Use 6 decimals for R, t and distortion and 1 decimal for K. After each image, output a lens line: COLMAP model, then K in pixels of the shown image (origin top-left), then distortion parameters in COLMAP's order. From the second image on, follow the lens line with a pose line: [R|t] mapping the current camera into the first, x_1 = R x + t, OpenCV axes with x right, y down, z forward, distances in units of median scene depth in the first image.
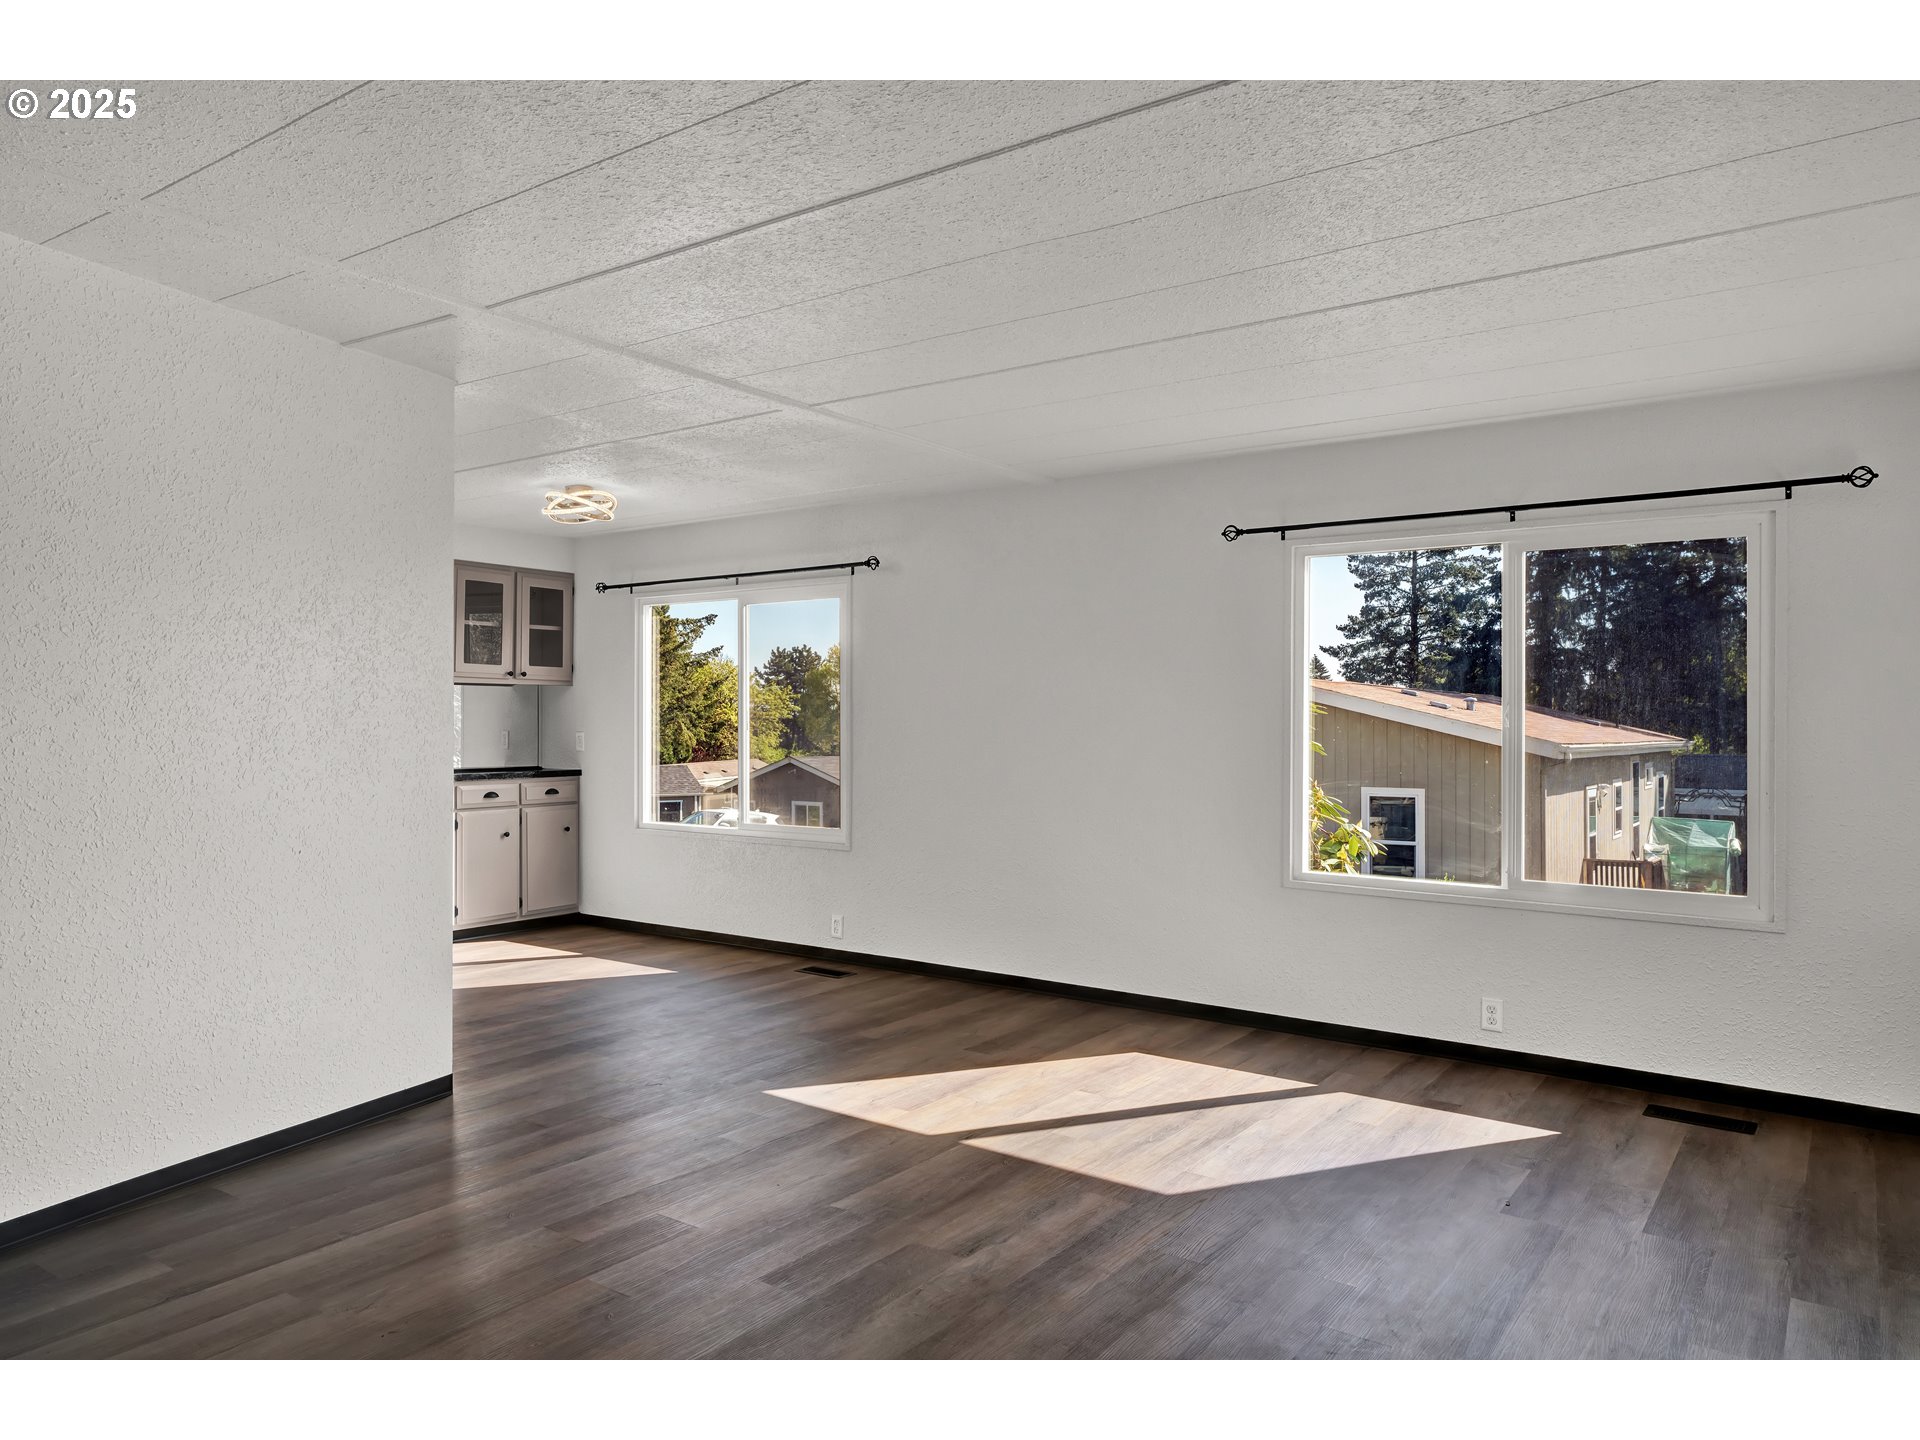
lens RADIAL K [[1232.2, 0, 978.6], [0, 1232.2, 722.9], [0, 0, 1]] dist [0.017985, -0.001714]
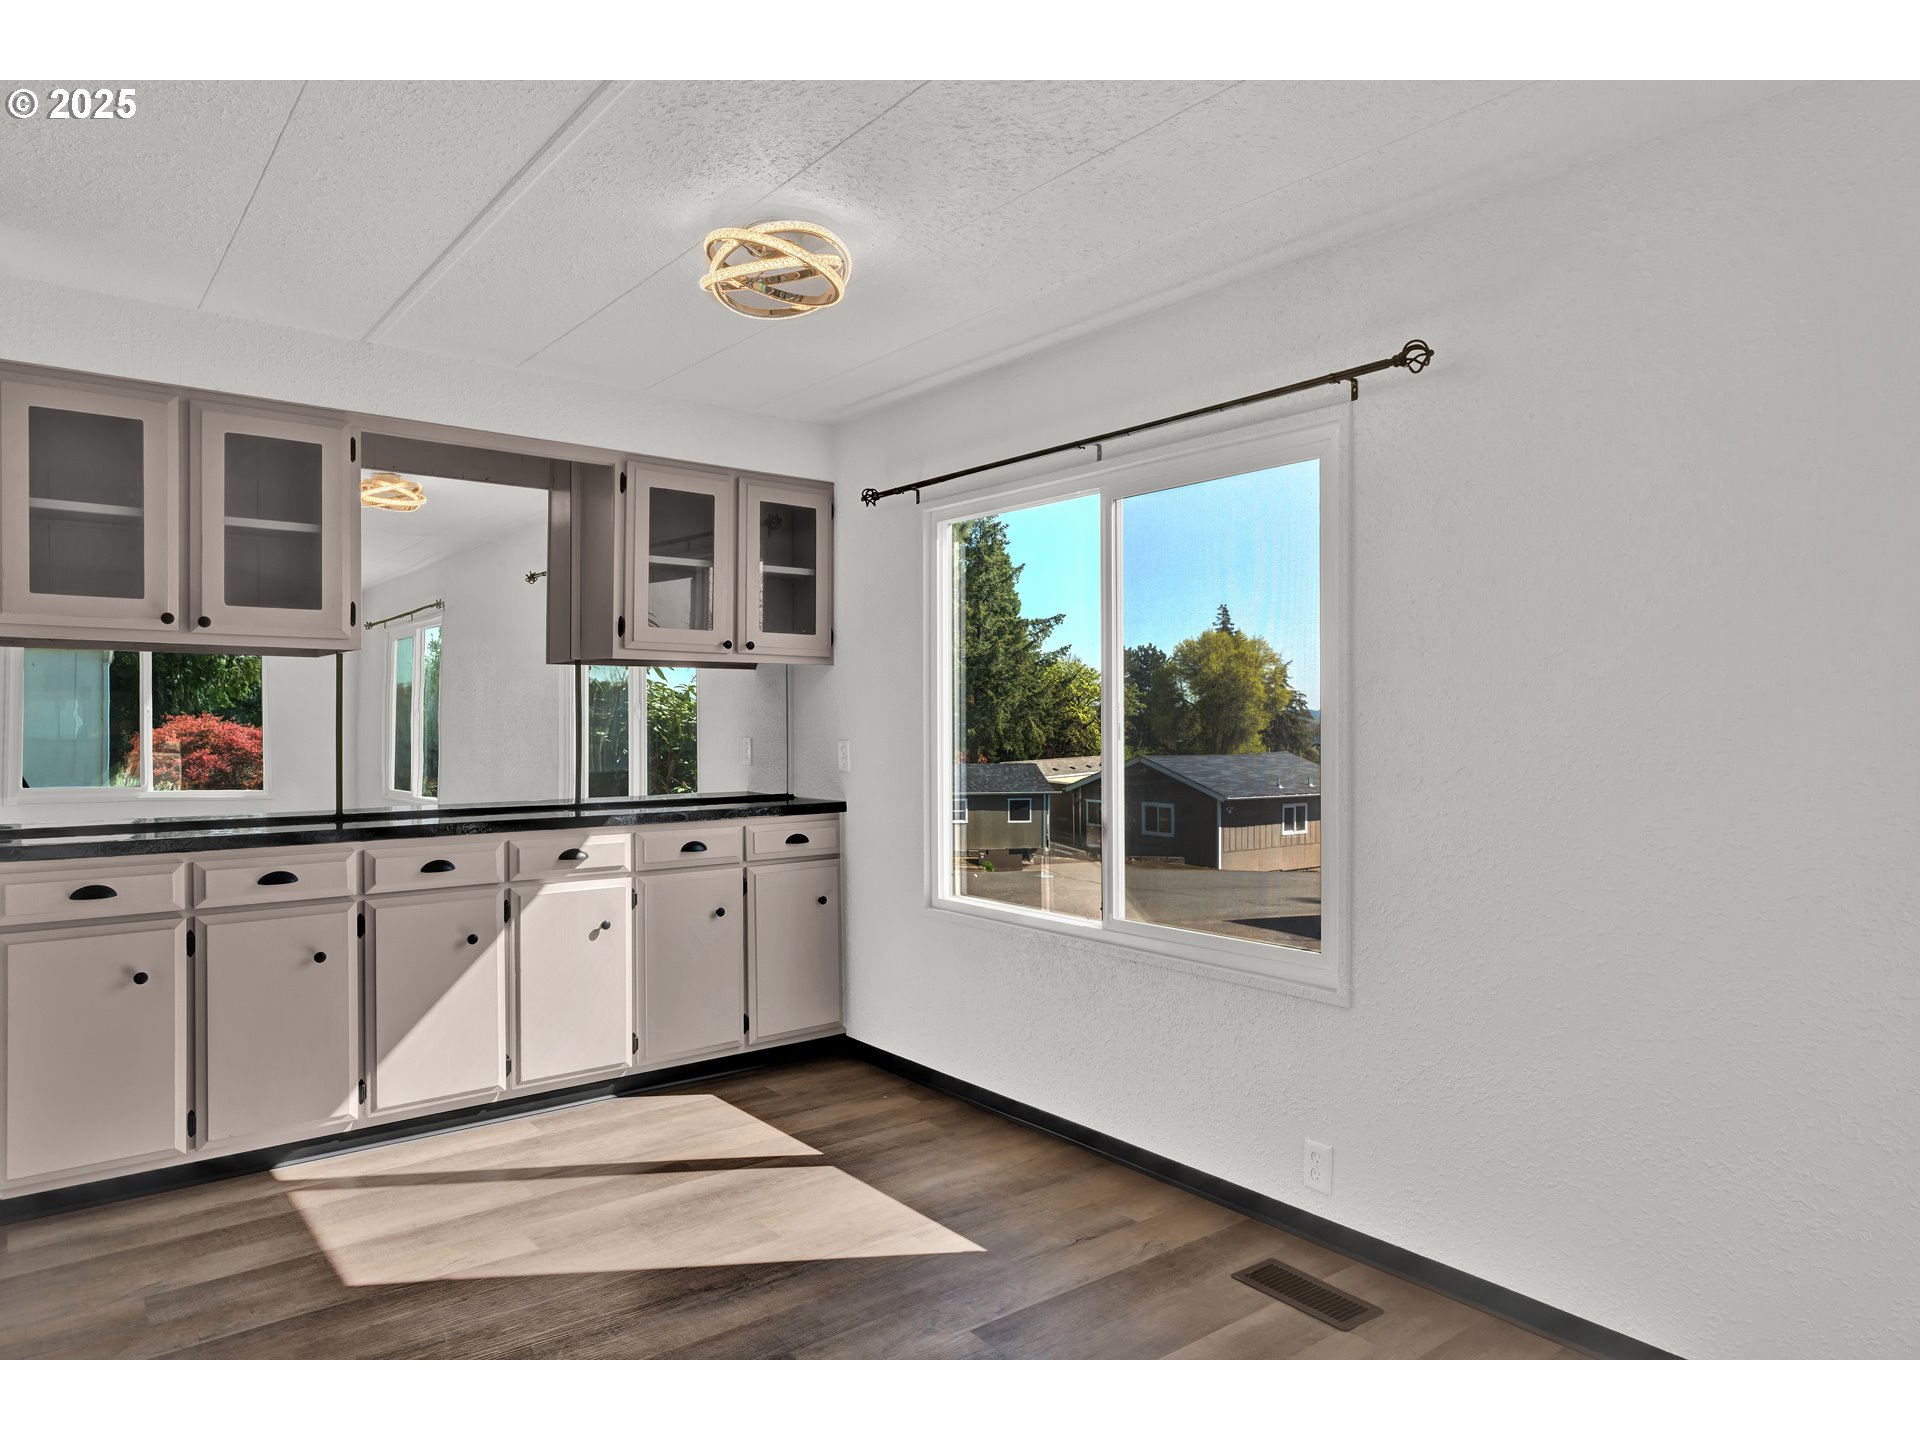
lens RADIAL K [[1232.2, 0, 966.9], [0, 1232.2, 717.8], [0, 0, 1]] dist [0.017985, -0.001714]
pose [[0.958578, -0.003440, -0.284810, -0.091098], [0.002871, 0.999993, -0.002415, -0.002161], [0.284816, 0.001498, 0.958581, 0.435211]]
